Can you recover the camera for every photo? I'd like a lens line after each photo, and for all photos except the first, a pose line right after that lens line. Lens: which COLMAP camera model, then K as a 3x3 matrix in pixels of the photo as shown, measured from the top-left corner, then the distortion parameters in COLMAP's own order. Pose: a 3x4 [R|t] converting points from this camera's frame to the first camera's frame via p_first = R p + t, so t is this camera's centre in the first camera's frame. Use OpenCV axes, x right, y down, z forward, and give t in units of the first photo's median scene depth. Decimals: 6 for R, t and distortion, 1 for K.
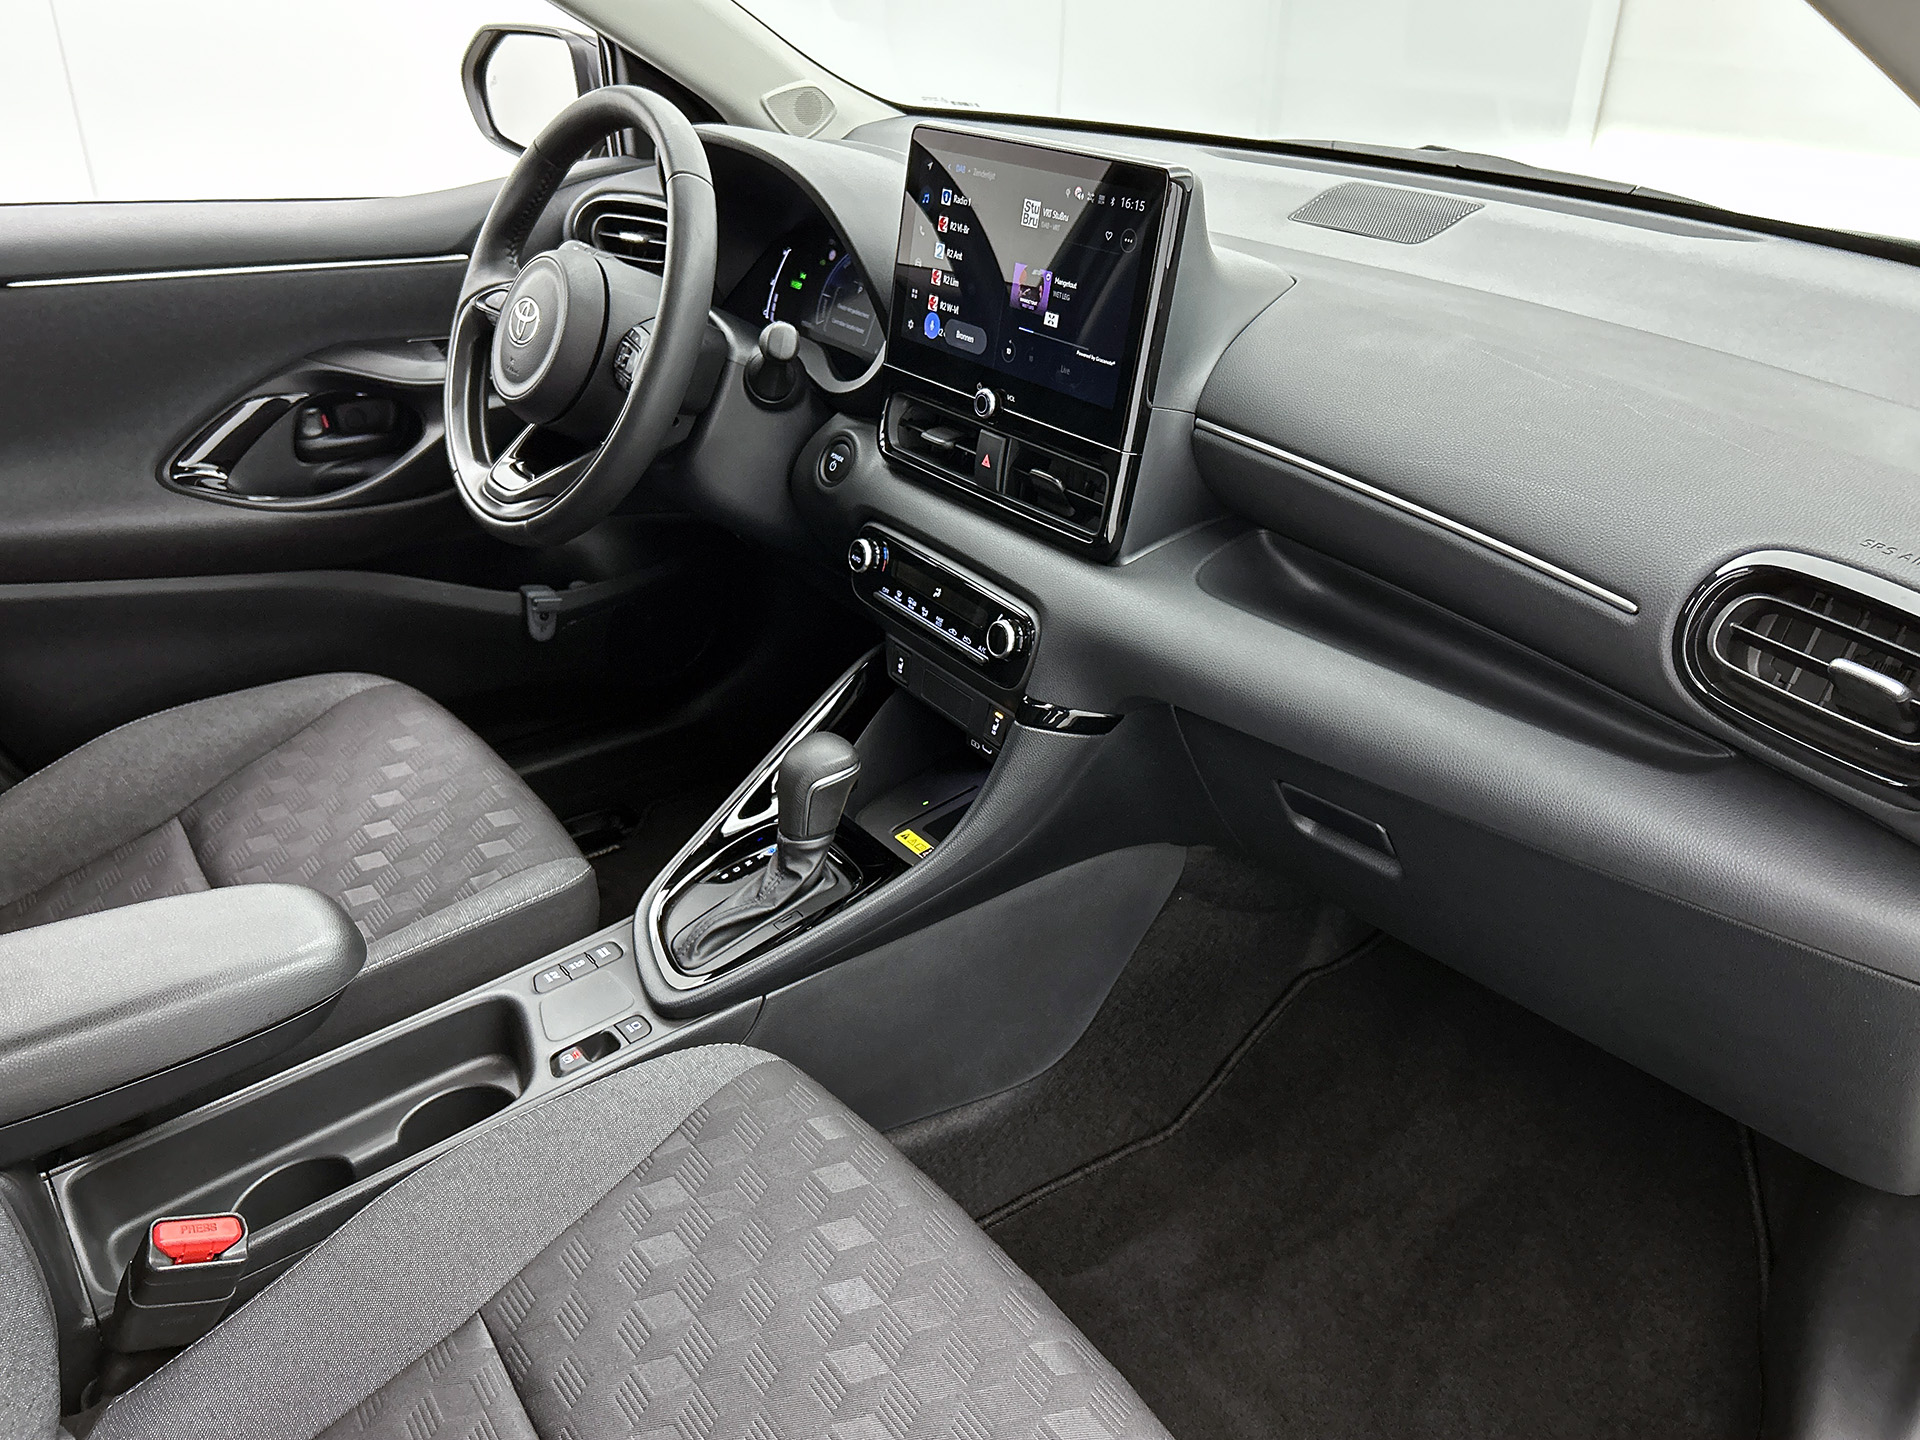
lens RADIAL K [[1543.3, 0, 960.0], [0, 1543.3, 720.0], [0, 0, 1]] dist [0.003411, -0.004787]
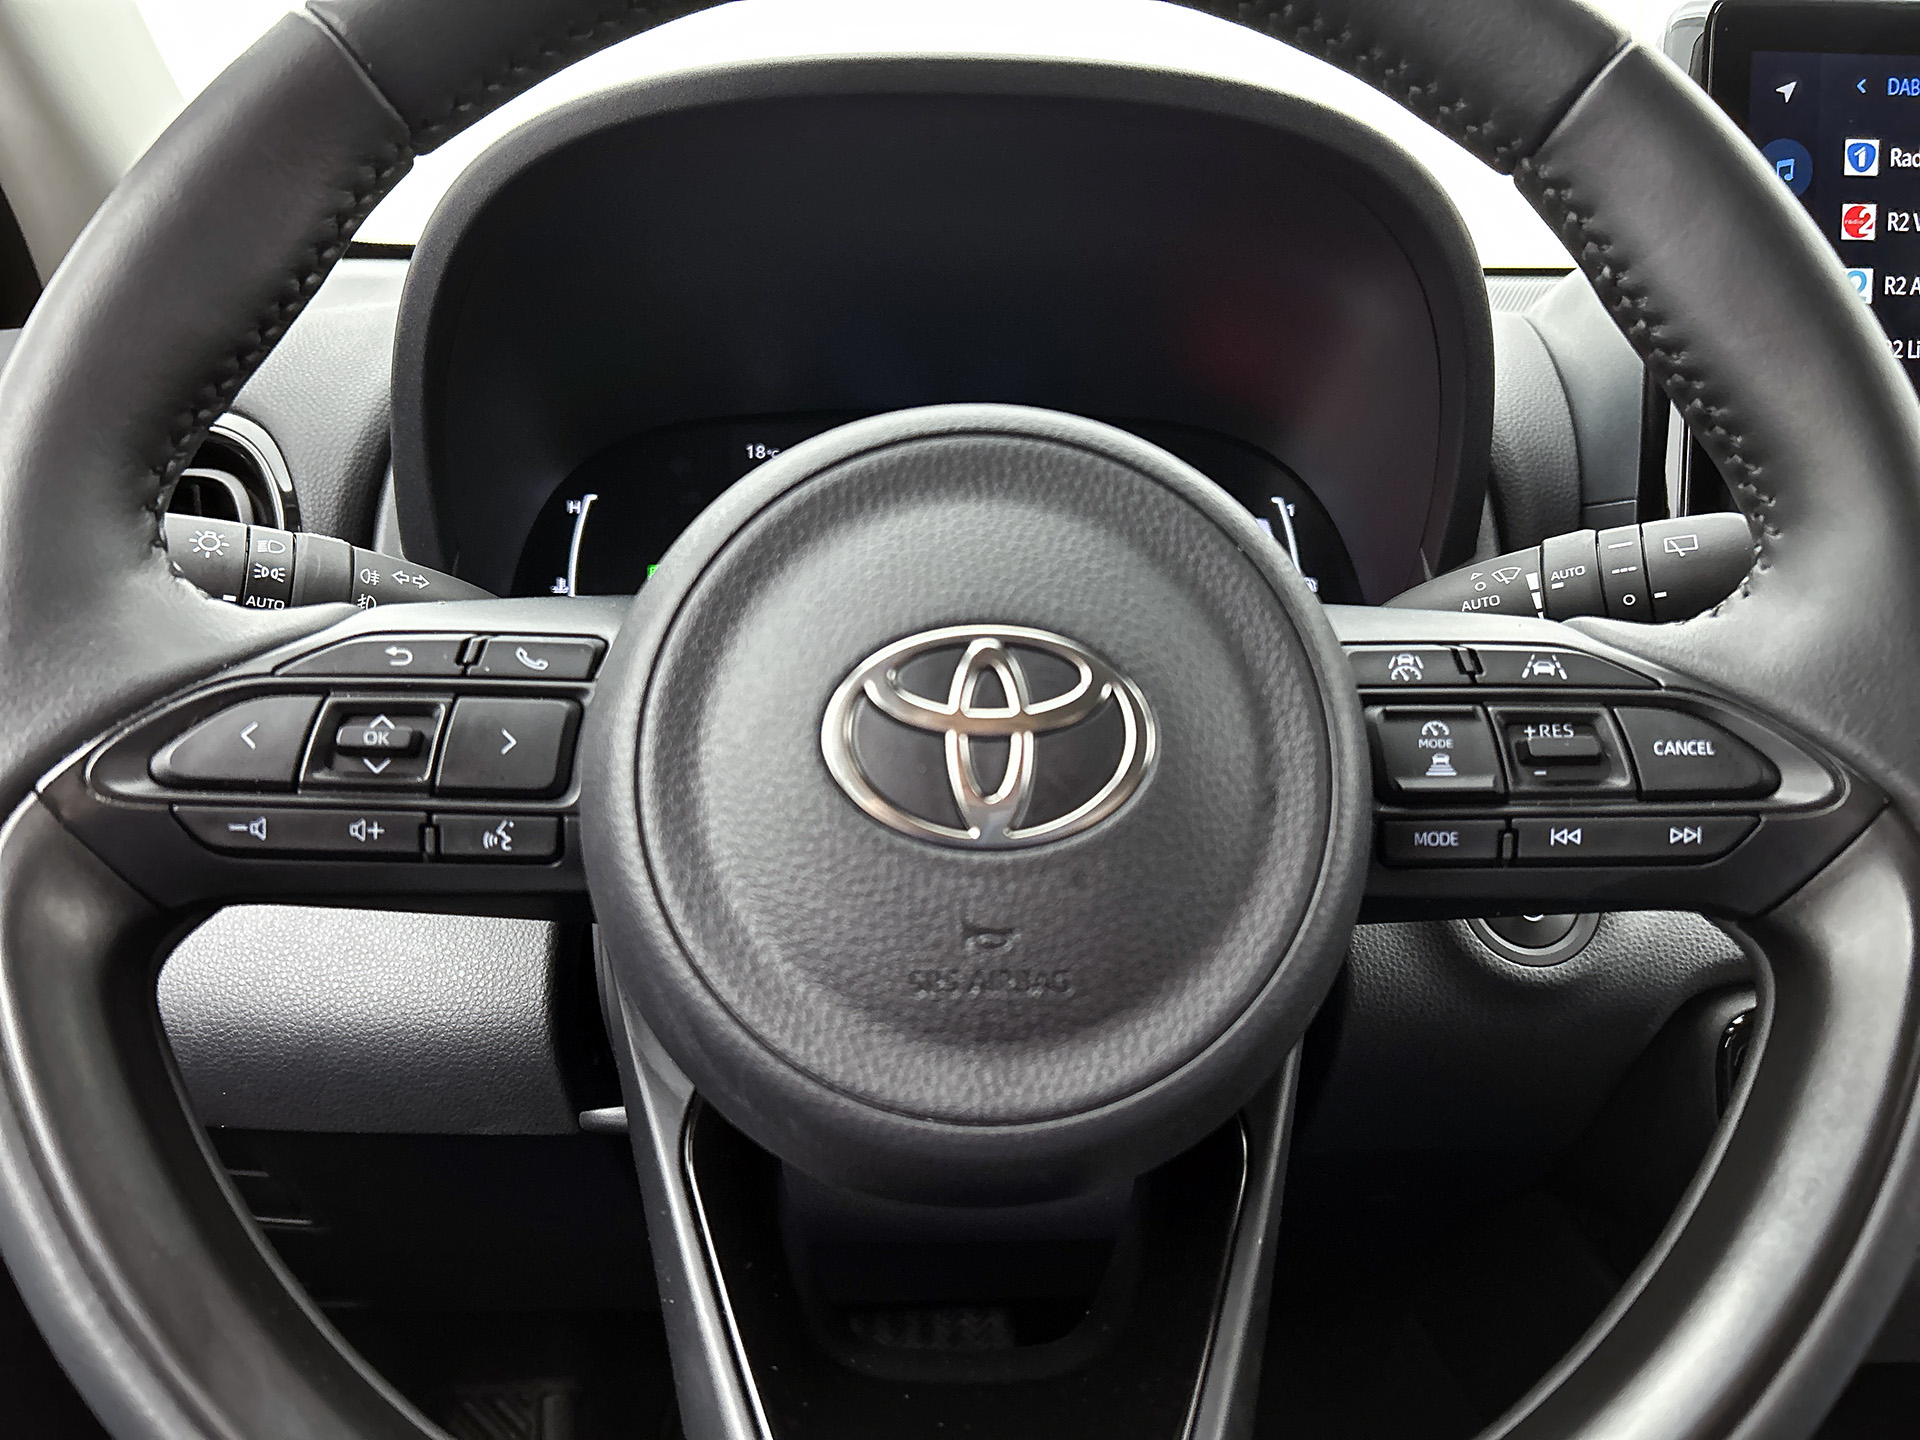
lens RADIAL K [[1598.0, 0, 960.0], [0, 1598.0, 720.0], [0, 0, 1]] dist [0.047045, -0.001607]
pose [[0.585914, -0.226560, 0.778059, -0.506667], [0.367186, 0.930130, -0.005667, -0.295104], [-0.722412, 0.289012, 0.628166, 0.987831]]
